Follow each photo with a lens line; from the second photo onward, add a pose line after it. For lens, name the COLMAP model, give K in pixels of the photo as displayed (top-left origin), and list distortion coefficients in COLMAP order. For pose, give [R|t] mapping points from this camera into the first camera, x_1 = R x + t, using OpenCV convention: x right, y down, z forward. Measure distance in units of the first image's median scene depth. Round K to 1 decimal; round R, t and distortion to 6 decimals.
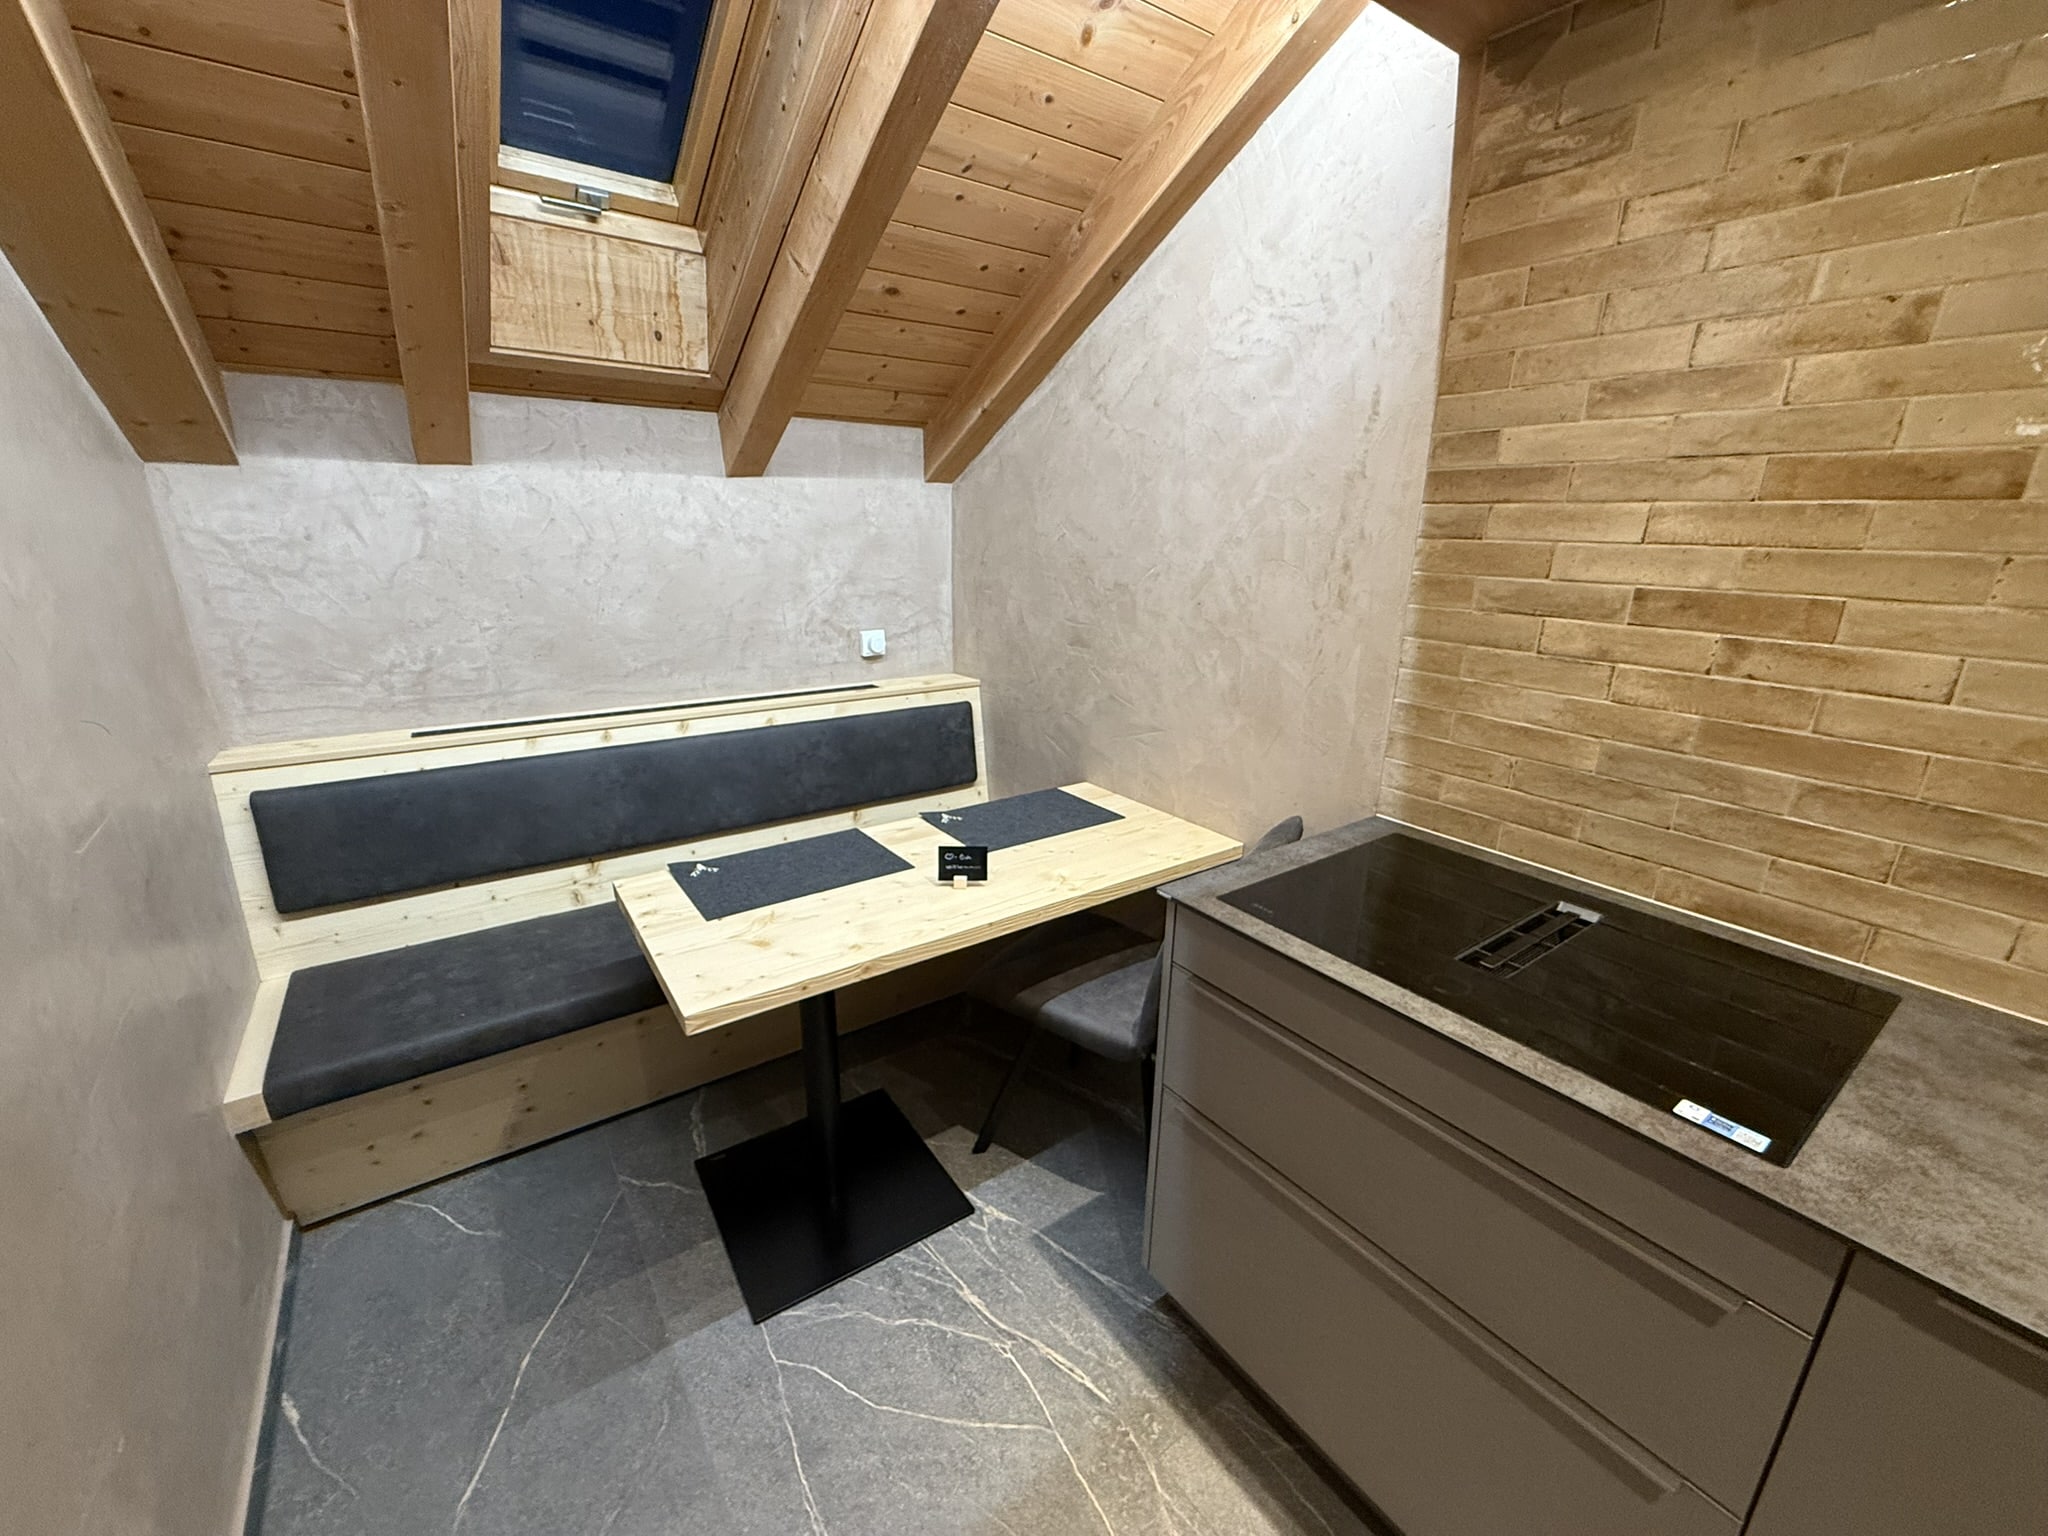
lens RADIAL K [[831.3, 0, 1024.0], [0, 831.3, 768.0], [0, 0, 1]] dist [-0.003393, -0.000474]
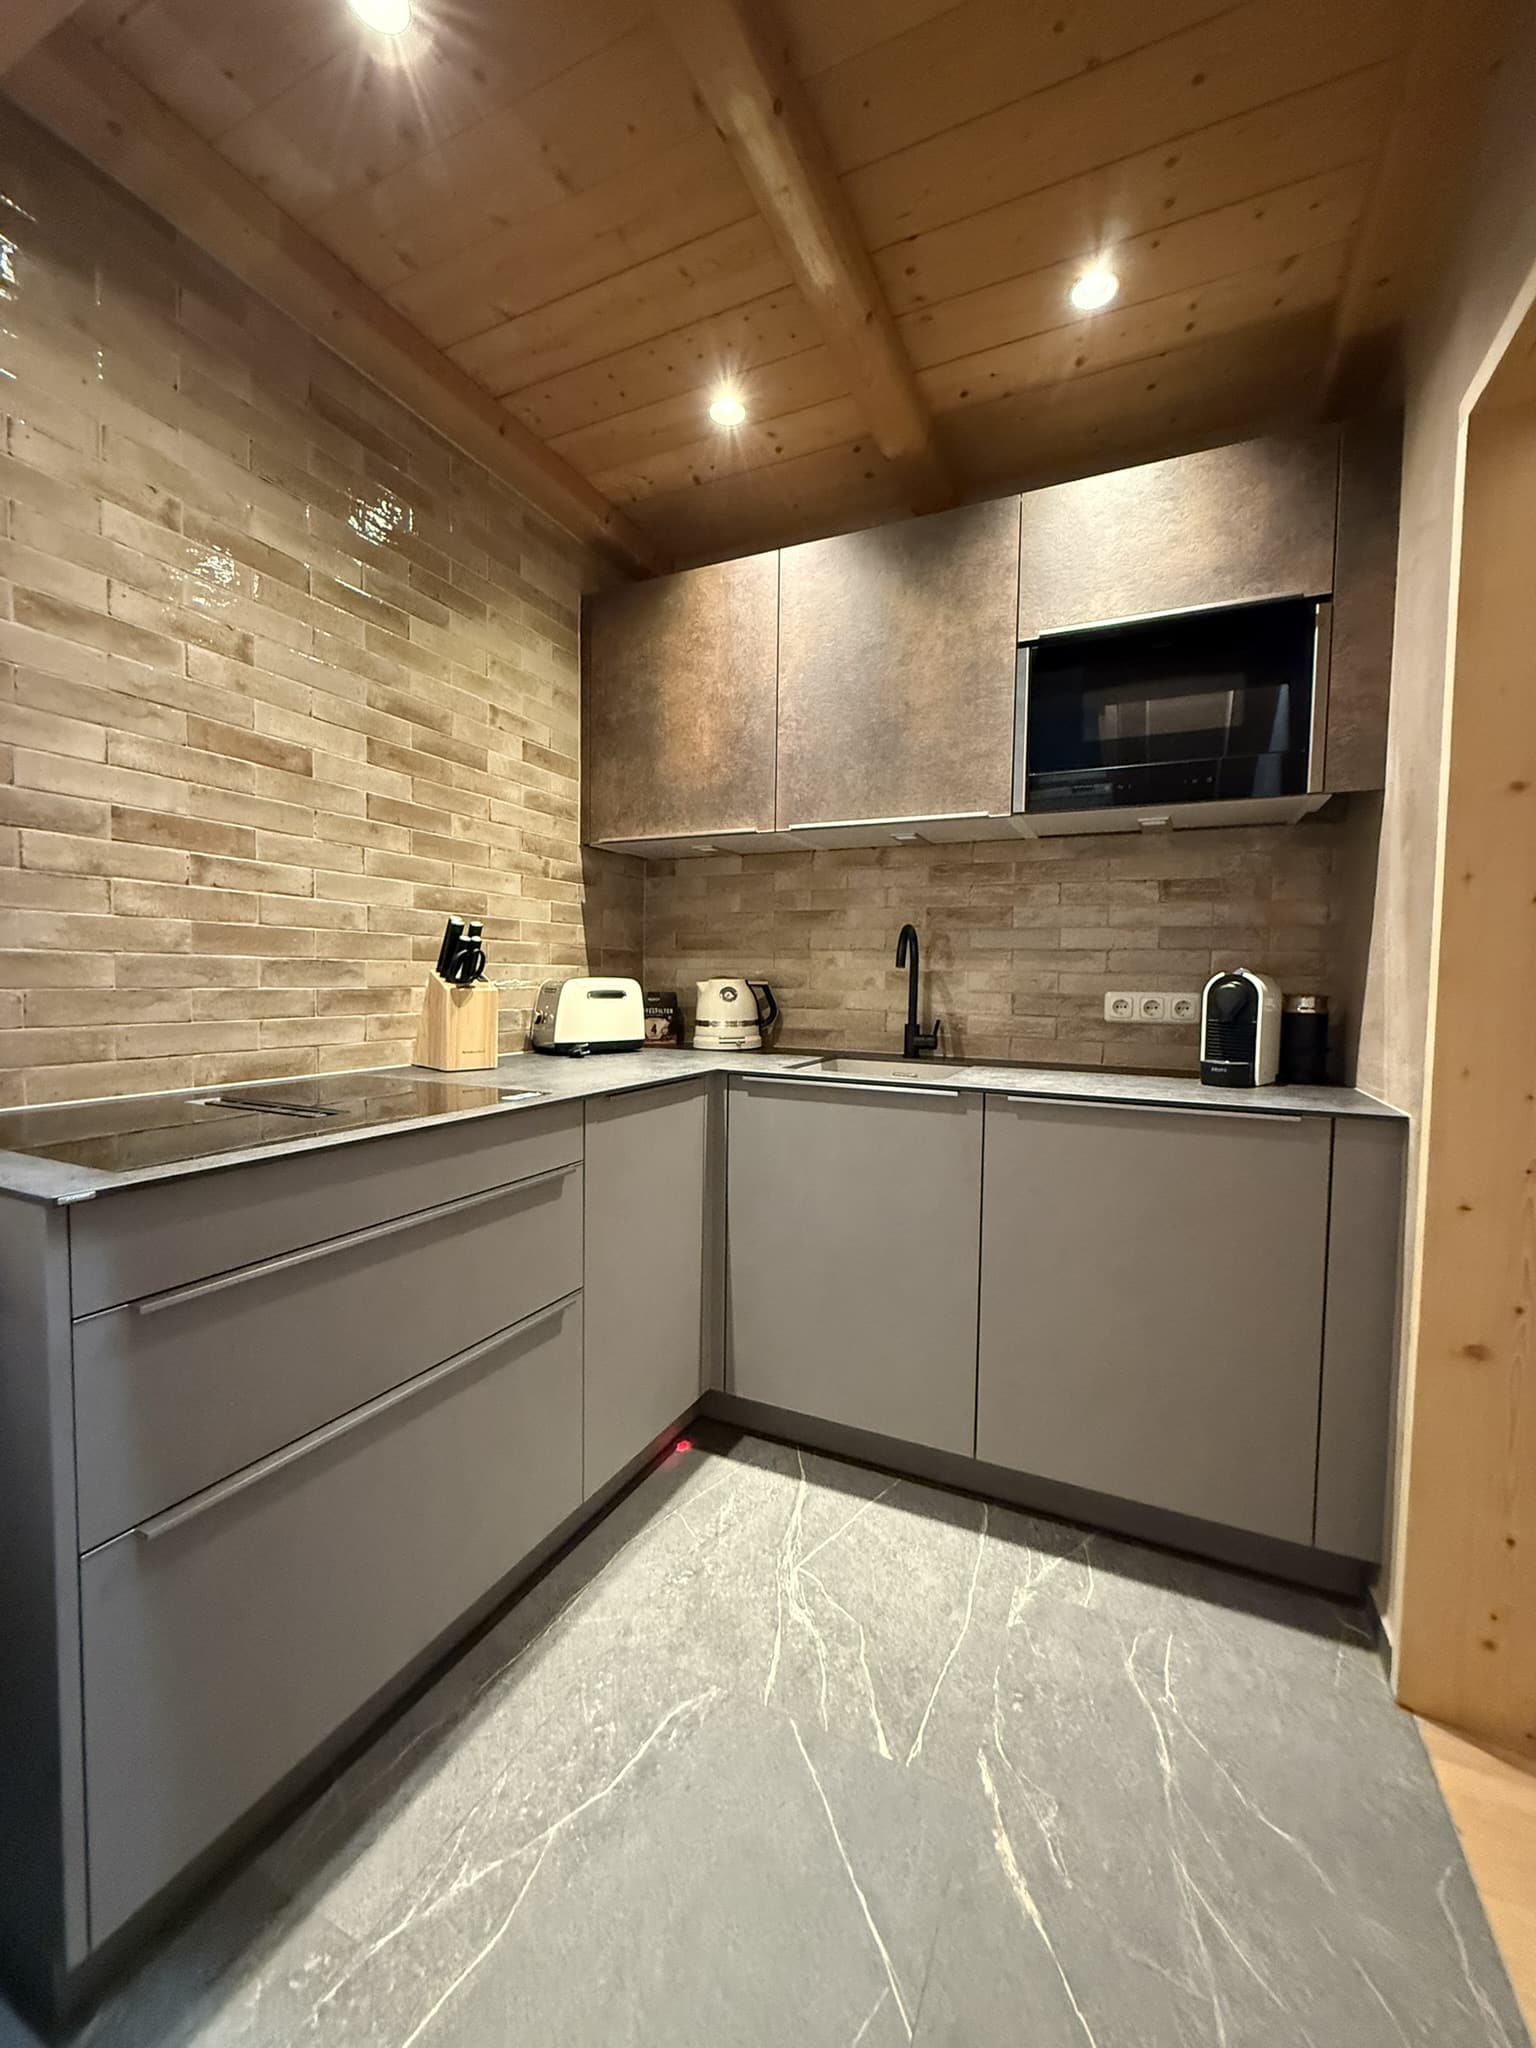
lens RADIAL K [[831.3, 0, 768.0], [0, 831.3, 1024.0], [0, 0, 1]] dist [-0.003393, -0.000474]
pose [[-0.500135, -0.062435, 0.863694, -0.639219], [0.230028, 0.951985, 0.202018, 0.029764], [-0.834837, 0.299710, -0.461759, 0.897173]]
